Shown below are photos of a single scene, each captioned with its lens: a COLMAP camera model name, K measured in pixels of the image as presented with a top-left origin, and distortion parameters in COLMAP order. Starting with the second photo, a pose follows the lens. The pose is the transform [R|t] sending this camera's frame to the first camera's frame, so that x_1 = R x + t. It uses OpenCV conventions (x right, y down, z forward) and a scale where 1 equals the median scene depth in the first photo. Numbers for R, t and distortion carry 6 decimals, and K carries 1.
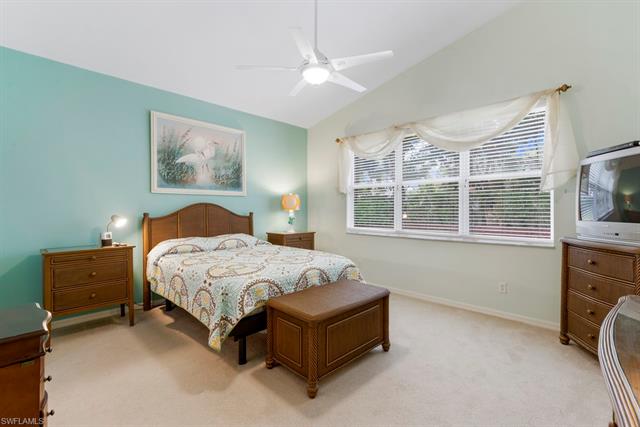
lens RADIAL K [[289.1, 0, 323.6], [0, 289.1, 214.7], [0, 0, 1]] dist [-0.010325, 0.000990]
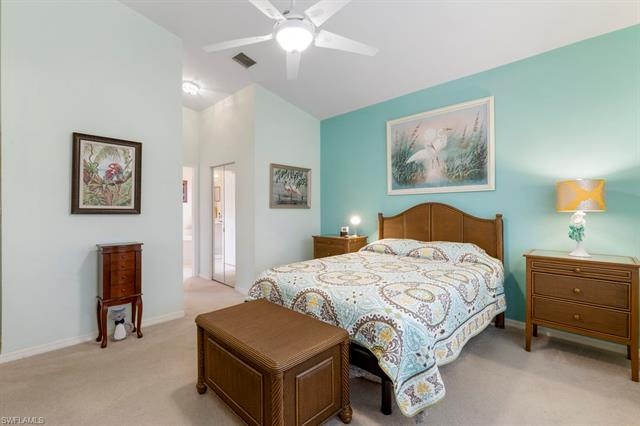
lens RADIAL K [[289.1, 0, 324.4], [0, 289.1, 208.6], [0, 0, 1]] dist [-0.010325, 0.000990]
pose [[-0.000820, -0.001558, -0.999998, 0.467816], [-0.014330, 0.999896, -0.001546, -0.016415], [0.999897, 0.014329, -0.000842, 0.681534]]
